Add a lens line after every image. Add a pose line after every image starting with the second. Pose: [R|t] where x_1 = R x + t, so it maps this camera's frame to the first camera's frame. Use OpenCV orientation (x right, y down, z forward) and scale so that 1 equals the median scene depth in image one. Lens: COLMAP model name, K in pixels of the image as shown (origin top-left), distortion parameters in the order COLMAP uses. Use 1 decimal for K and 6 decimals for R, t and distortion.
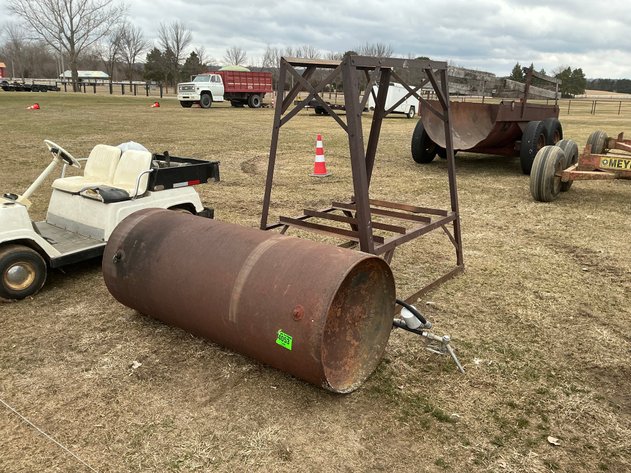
lens RADIAL K [[525.2, 0, 315.5], [0, 525.2, 236.5], [0, 0, 1]] dist [0.070361, -0.127859]
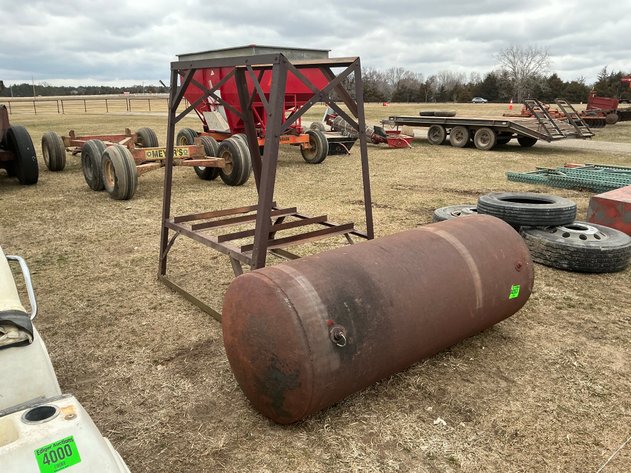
lens RADIAL K [[525.2, 0, 315.5], [0, 525.2, 236.5], [0, 0, 1]] dist [0.070361, -0.127859]
pose [[0.236325, -0.273169, 0.932486, -1.034280], [0.274984, 0.939240, 0.205457, -0.245301], [-0.931952, 0.207864, 0.297083, 0.838802]]
